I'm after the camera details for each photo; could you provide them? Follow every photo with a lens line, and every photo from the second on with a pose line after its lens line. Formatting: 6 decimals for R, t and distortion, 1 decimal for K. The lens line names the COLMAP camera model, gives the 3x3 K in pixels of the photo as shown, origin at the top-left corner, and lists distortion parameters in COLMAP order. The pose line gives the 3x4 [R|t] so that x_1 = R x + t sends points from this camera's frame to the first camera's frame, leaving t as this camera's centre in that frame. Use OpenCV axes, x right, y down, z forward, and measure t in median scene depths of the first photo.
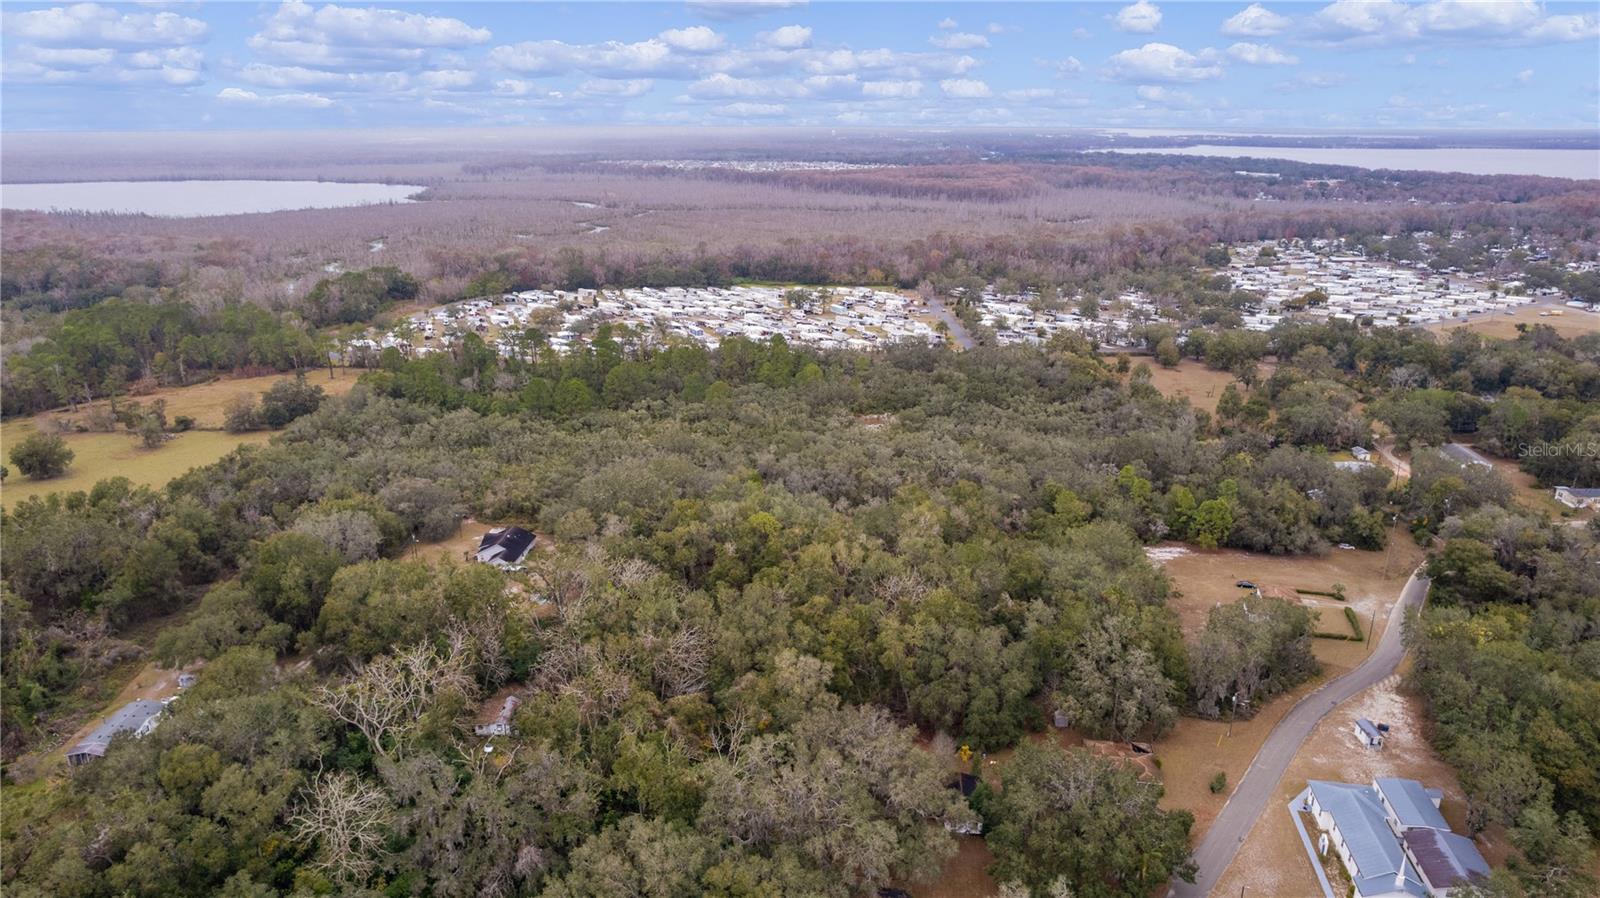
lens RADIAL K [[1043.8, 0, 798.0], [0, 1043.8, 407.0], [0, 0, 1]] dist [-0.072704, 0.062279]
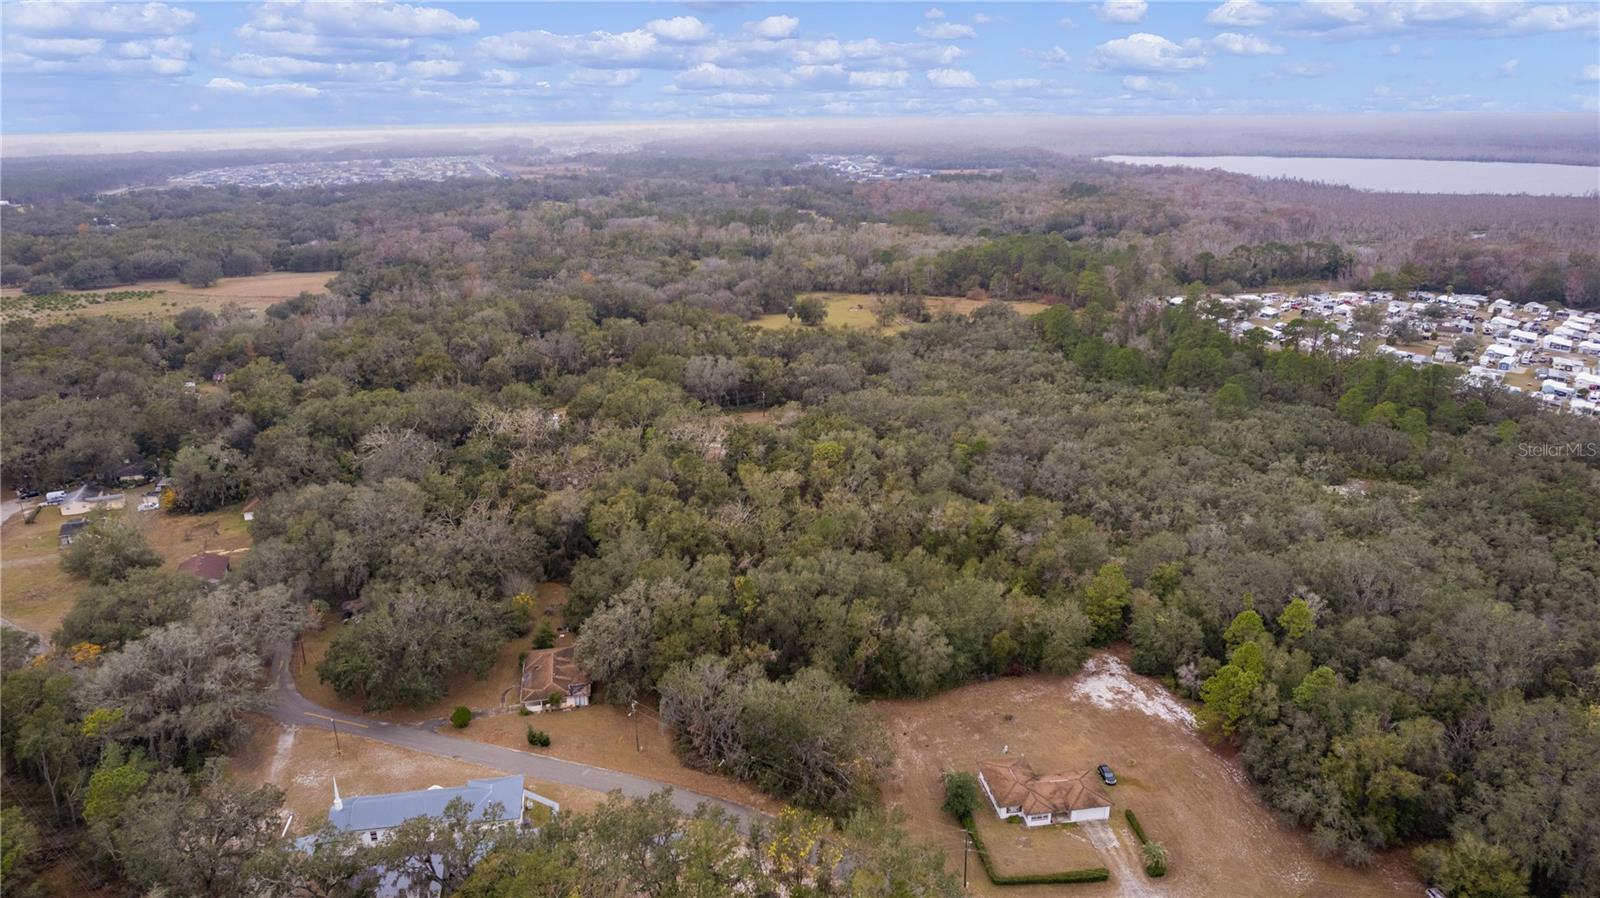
lens RADIAL K [[1029.7, 0, 800.0], [0, 1029.7, 449.0], [0, 0, 1]] dist [-0.069831, 0.059022]
pose [[0.351591, 0.291924, -0.889474, 0.325081], [-0.241136, 0.946317, 0.215264, -0.039867], [0.904565, 0.138799, 0.403110, 0.204798]]
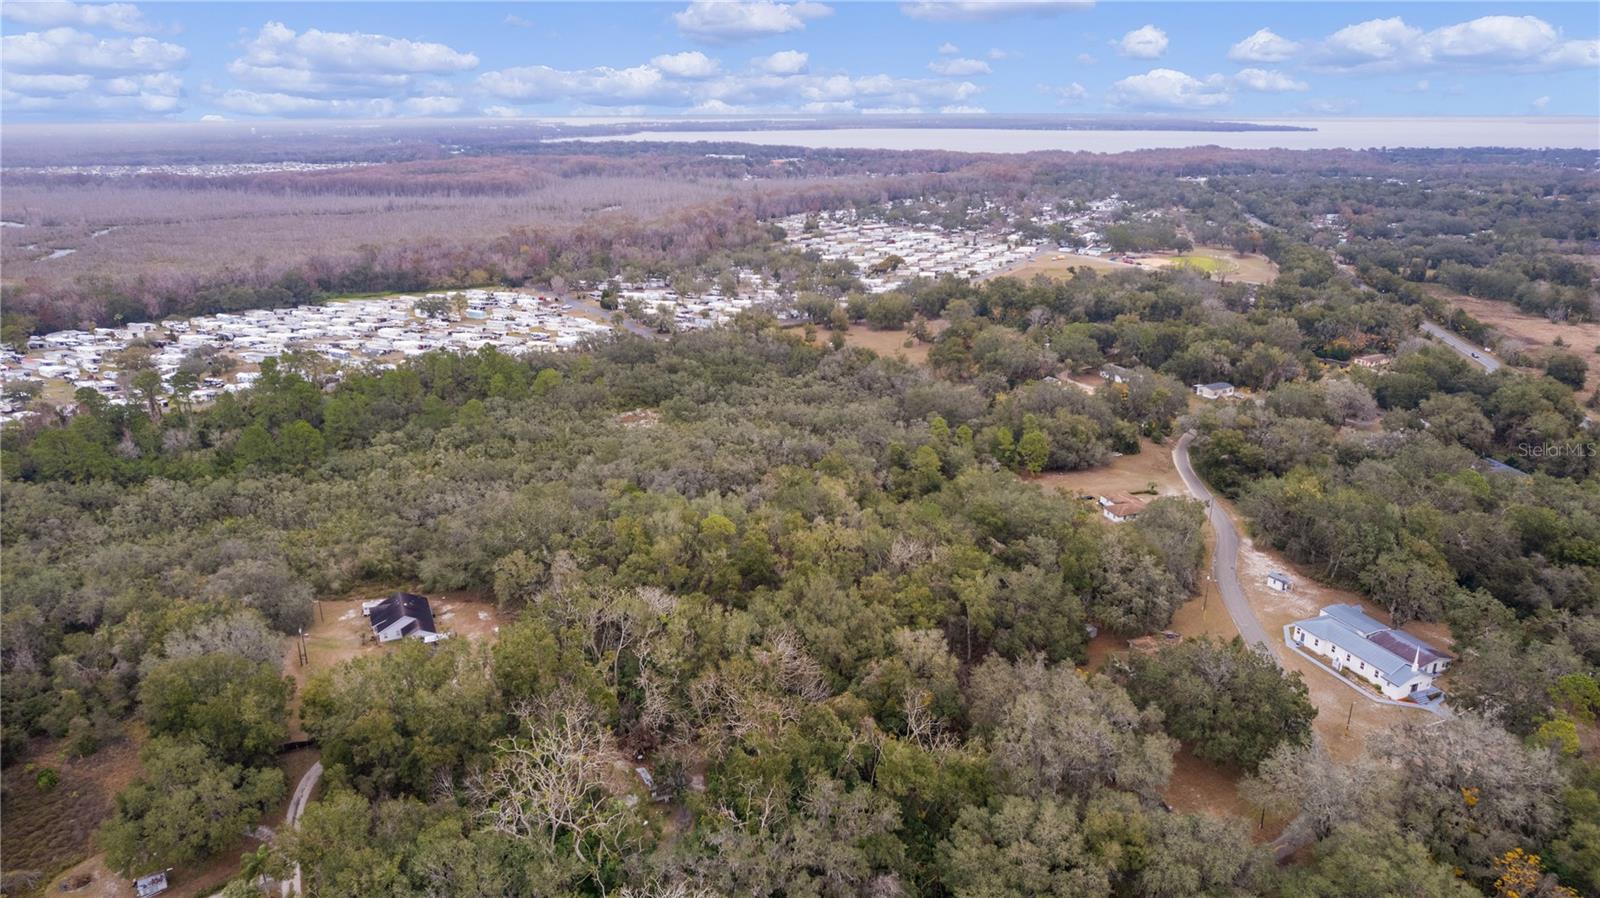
lens RADIAL K [[1043.8, 0, 798.0], [0, 1043.8, 407.0], [0, 0, 1]] dist [-0.072704, 0.062279]
pose [[0.866853, -0.143247, 0.477542, -0.152597], [0.139194, 0.989283, 0.044084, -0.010905], [-0.478739, 0.028256, 0.877502, 0.041159]]
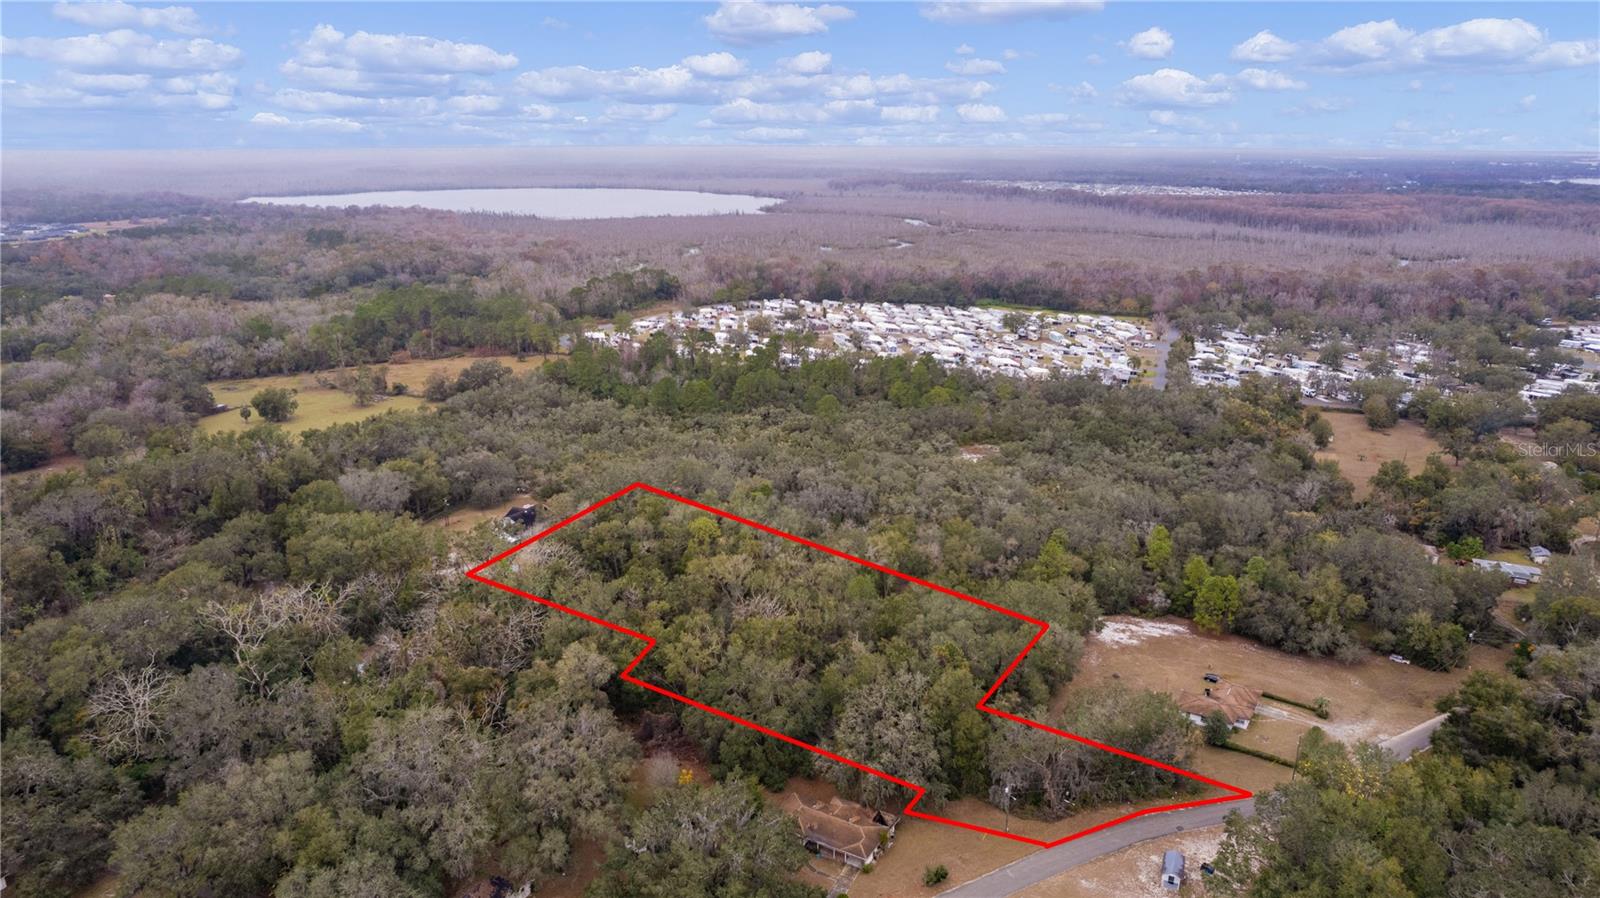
lens RADIAL K [[1029.7, 0, 800.0], [0, 1029.7, 449.0], [0, 0, 1]] dist [-0.069831, 0.059022]
pose [[0.930736, 0.107905, -0.349410, 0.145702], [-0.099935, 0.994156, 0.040815, -0.005809], [0.351772, -0.003069, 0.936081, 0.036003]]
